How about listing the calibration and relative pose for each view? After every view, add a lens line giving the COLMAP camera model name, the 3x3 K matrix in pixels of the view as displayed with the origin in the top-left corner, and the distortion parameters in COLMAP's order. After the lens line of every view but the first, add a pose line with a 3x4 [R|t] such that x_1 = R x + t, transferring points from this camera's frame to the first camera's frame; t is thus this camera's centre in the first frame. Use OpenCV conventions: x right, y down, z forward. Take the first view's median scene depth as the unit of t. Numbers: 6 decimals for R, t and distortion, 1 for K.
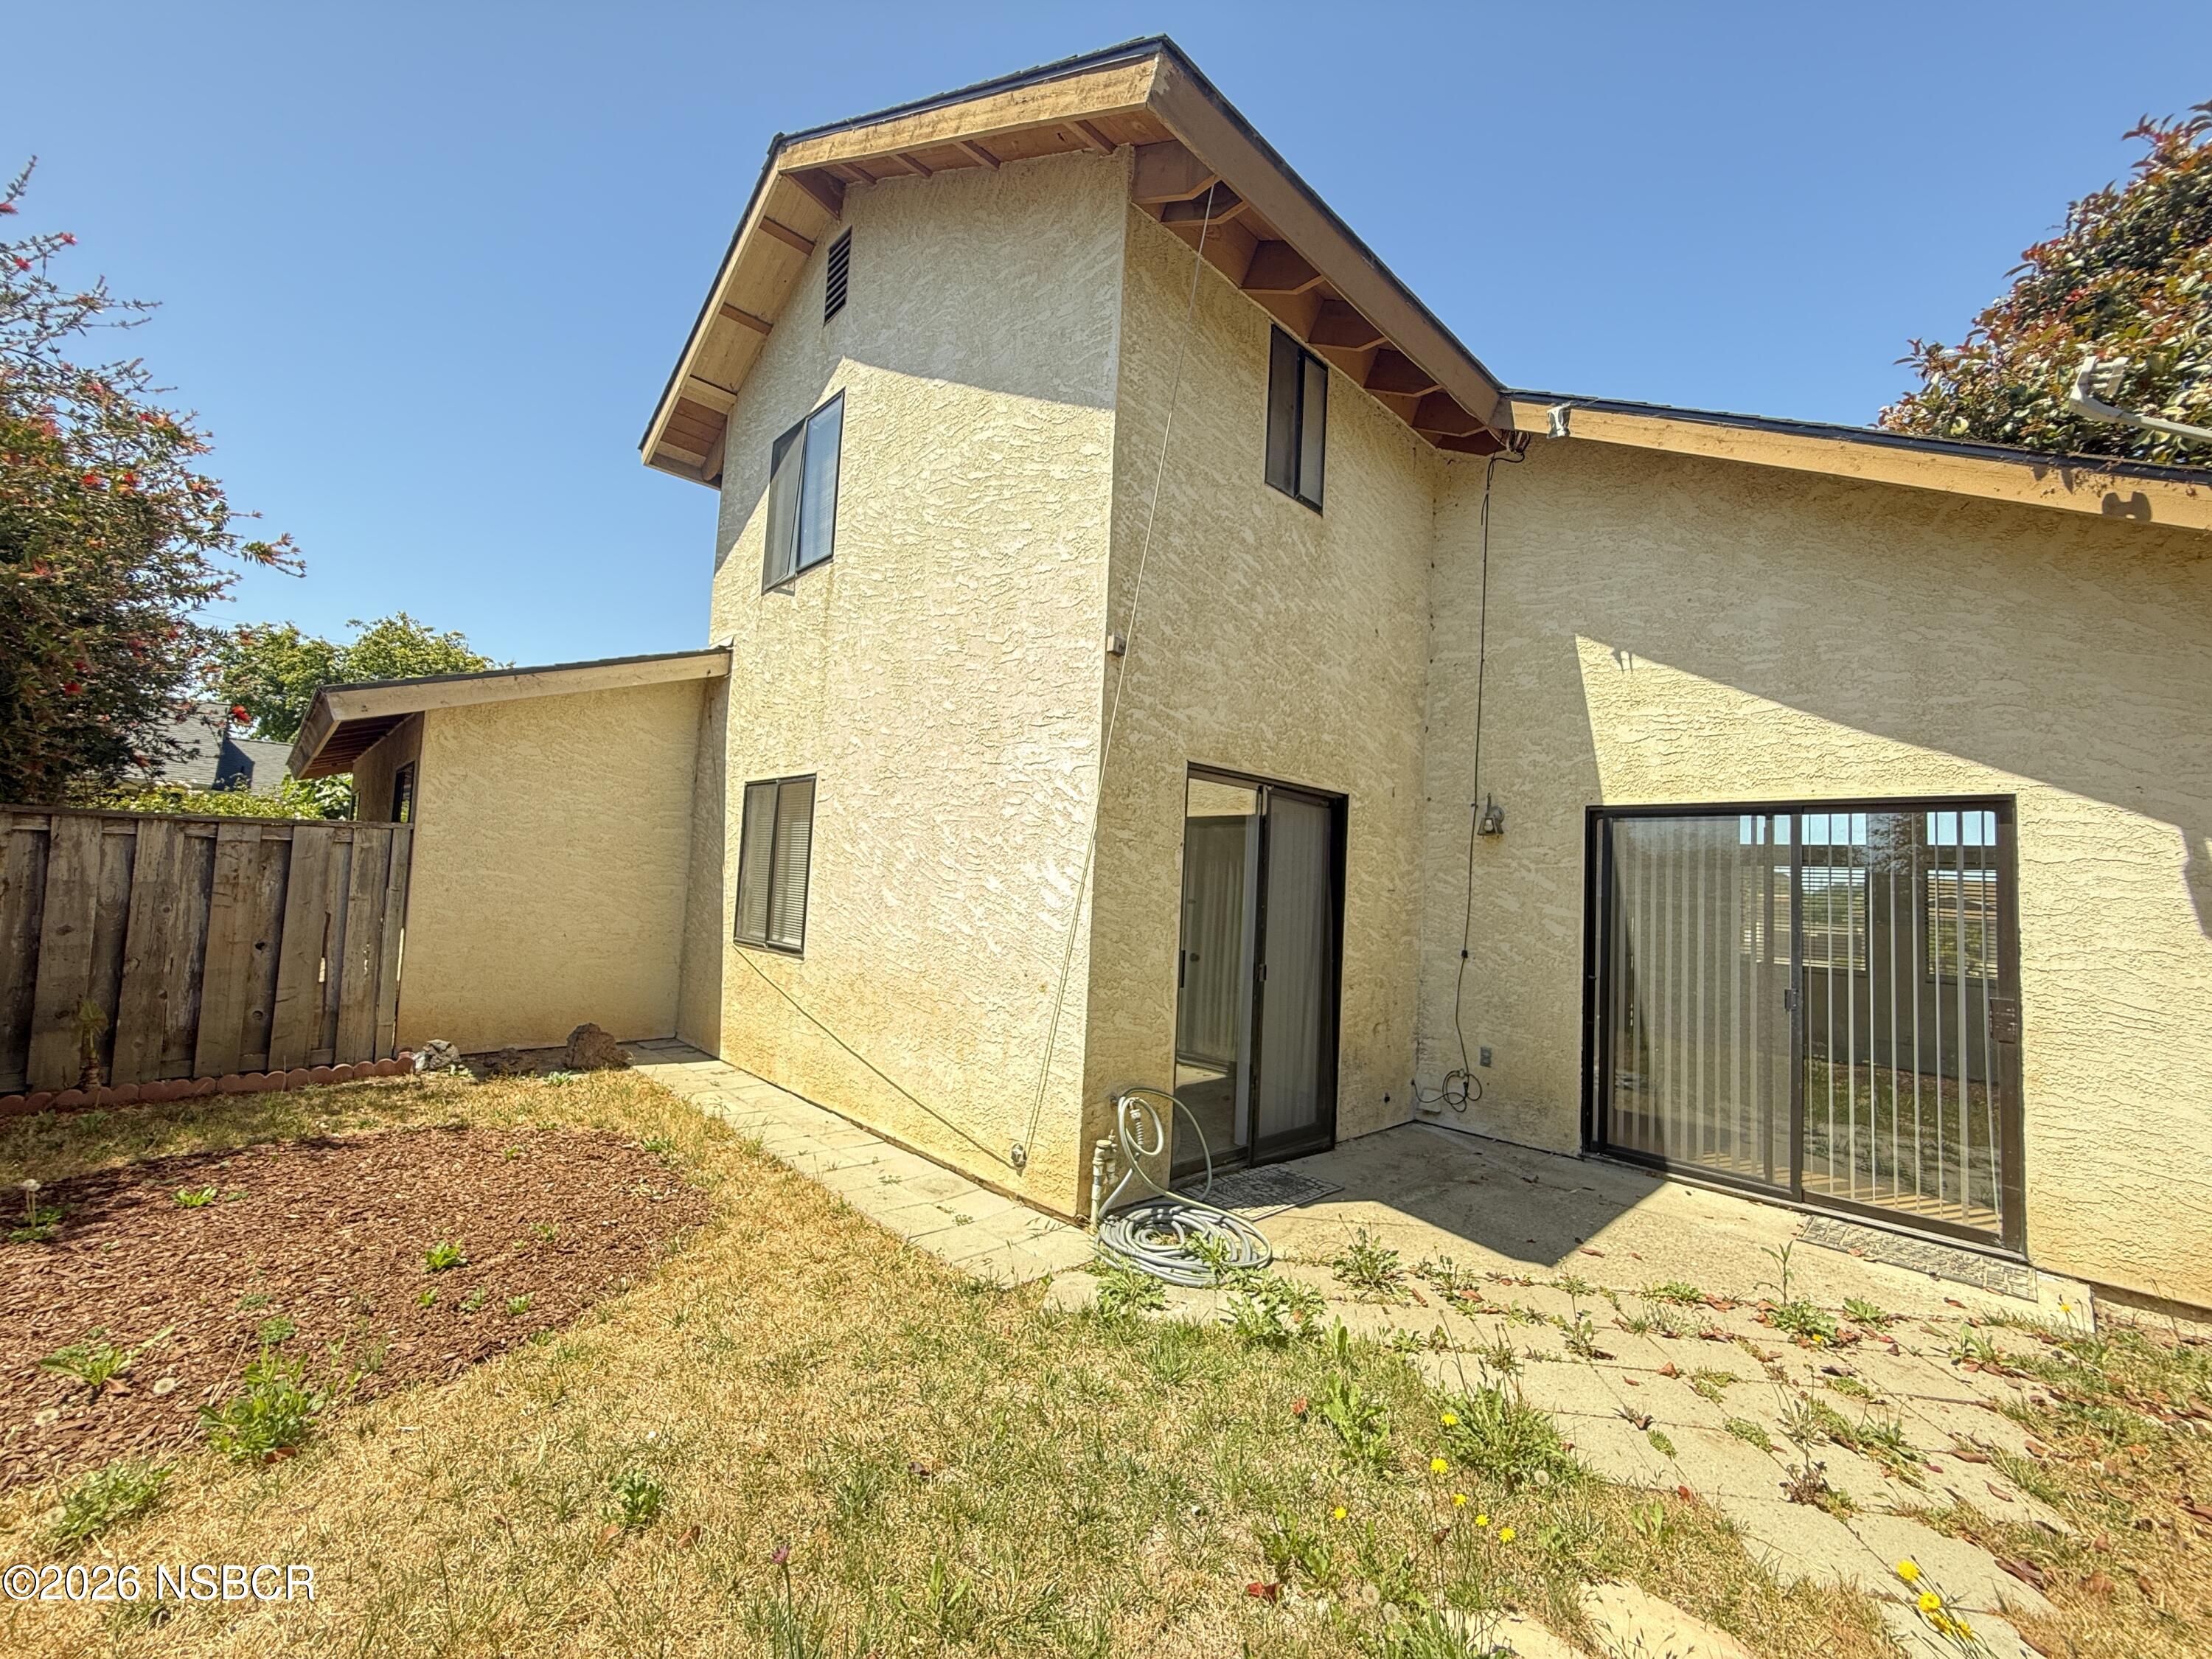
lens RADIAL K [[881.7, 0, 1100.6], [0, 881.7, 828.5], [0, 0, 1]] dist [0.000119, 0.000142]
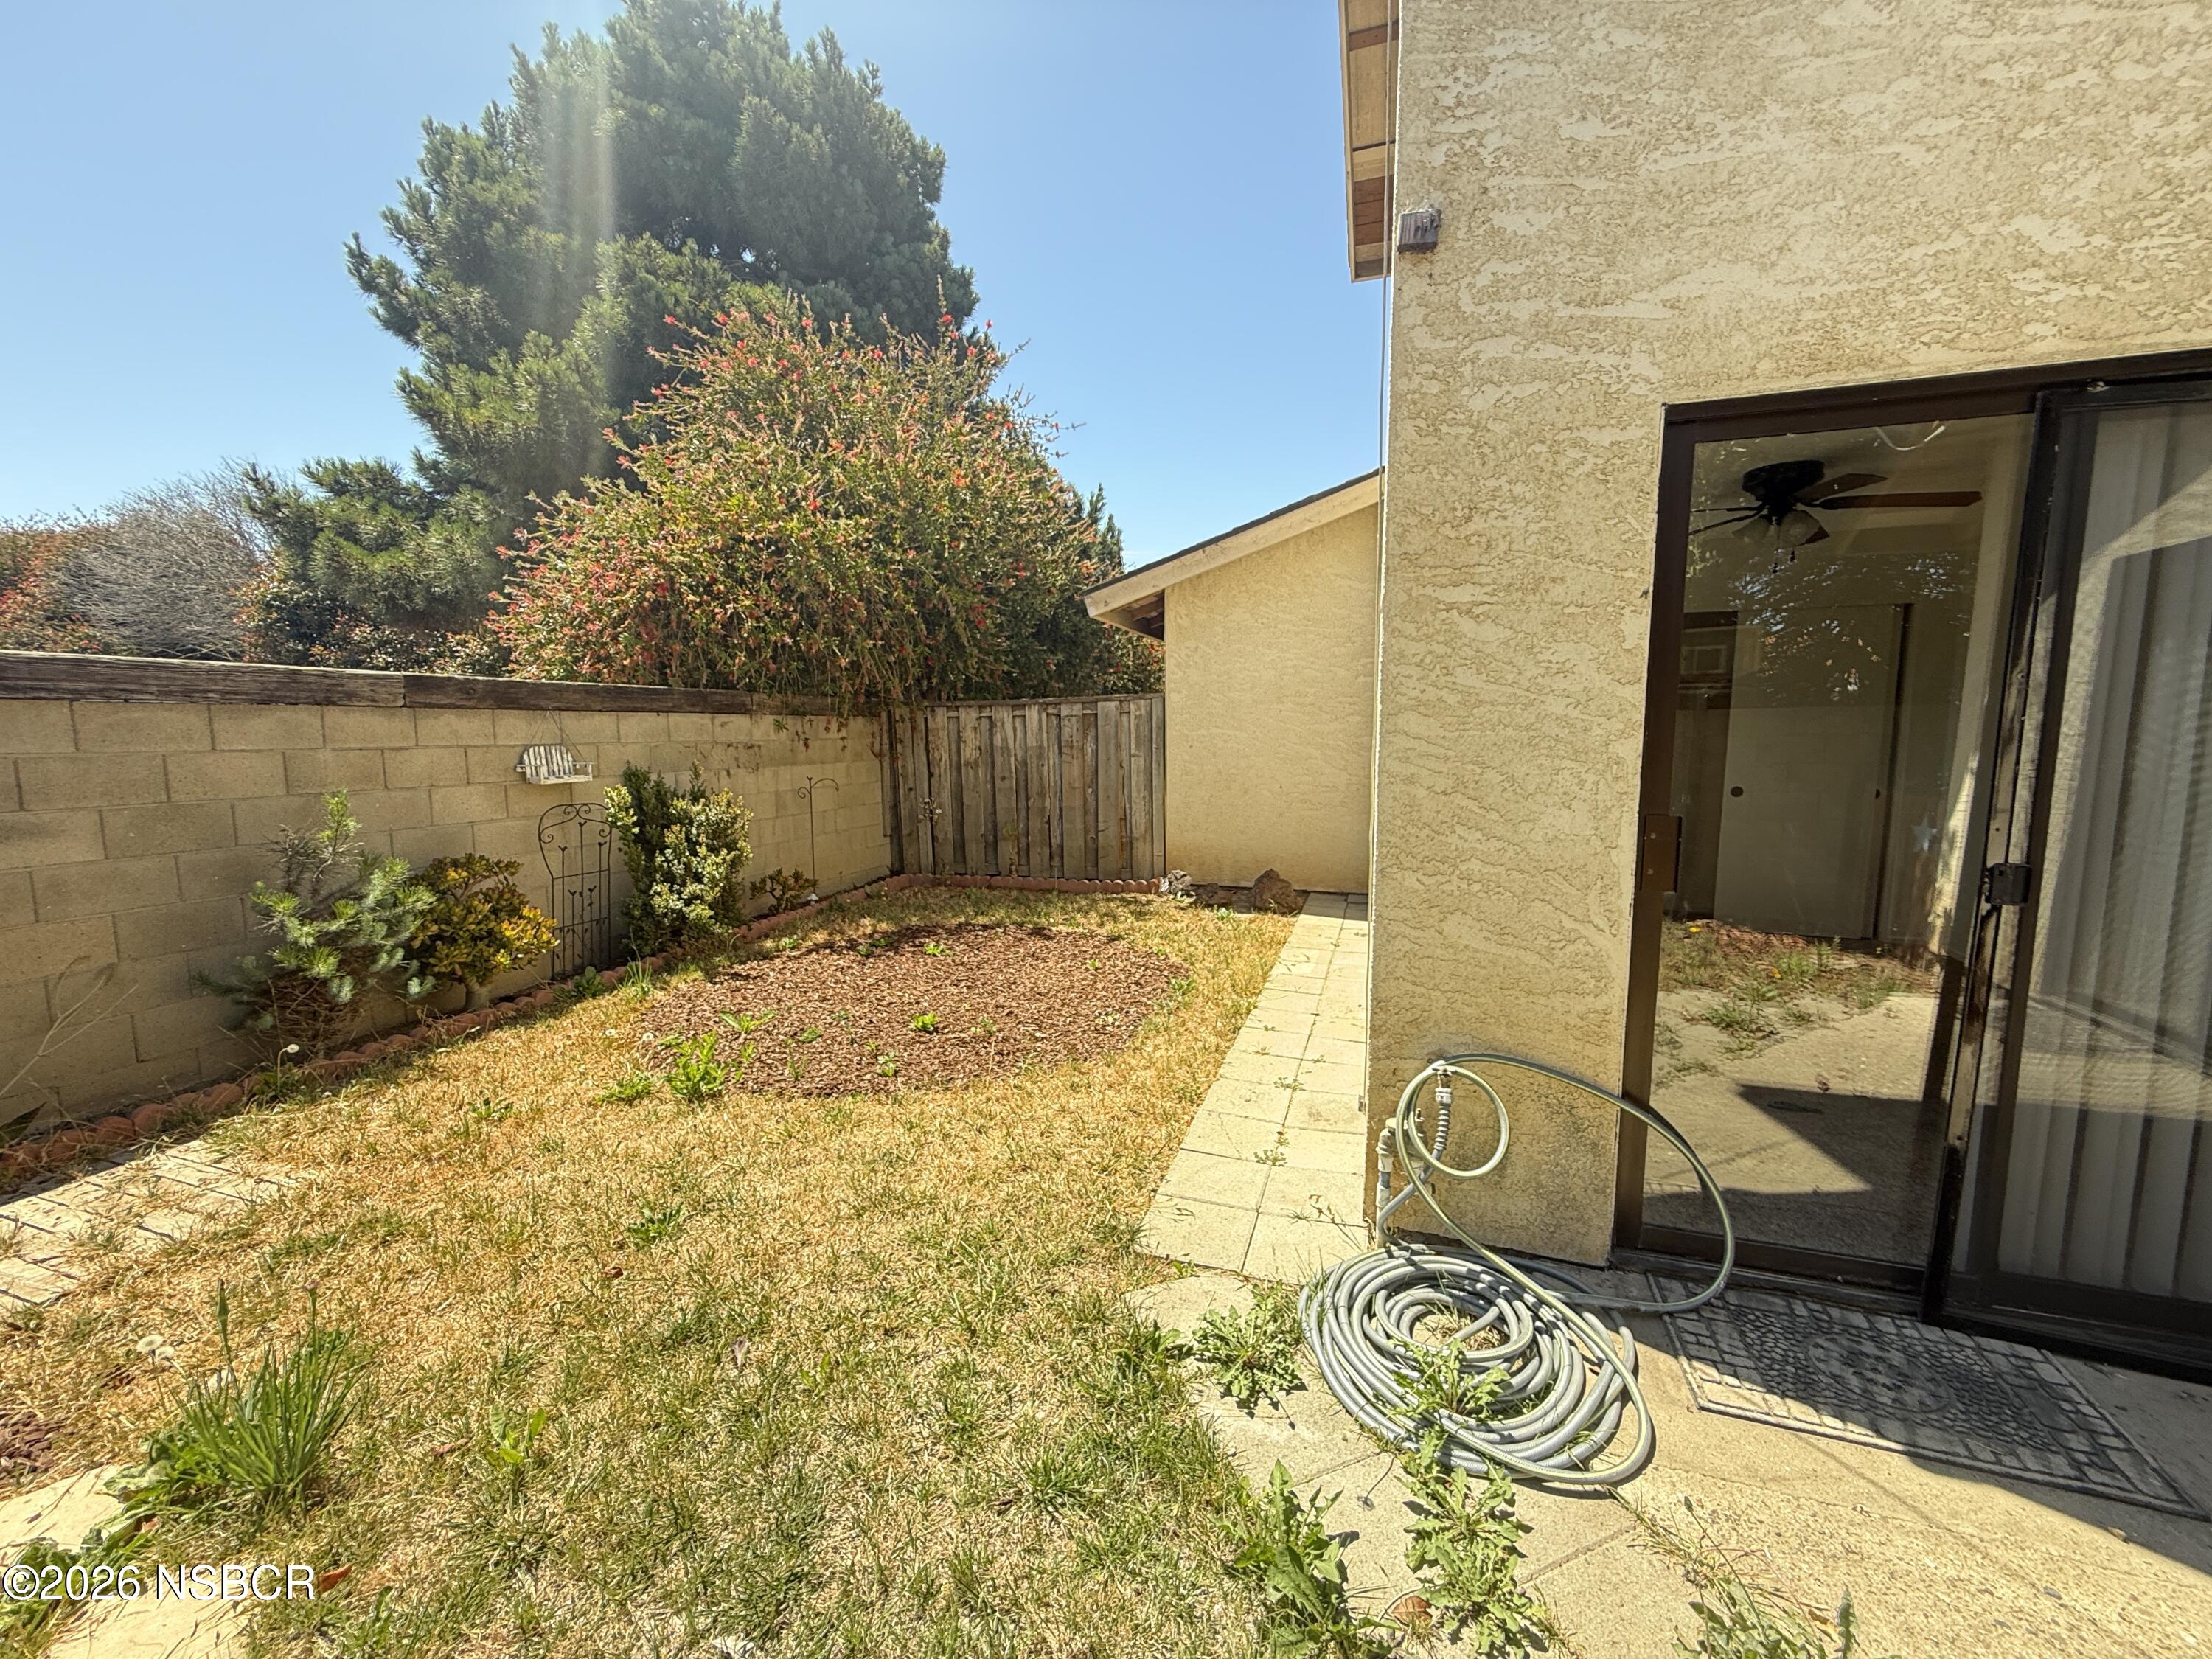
lens RADIAL K [[881.7, 0, 1100.6], [0, 881.7, 828.5], [0, 0, 1]] dist [0.000119, 0.000142]
pose [[0.458101, 0.051676, -0.887397, 0.423079], [0.084572, 0.991246, 0.101382, 0.077217], [0.884868, -0.121492, 0.449720, 0.561754]]
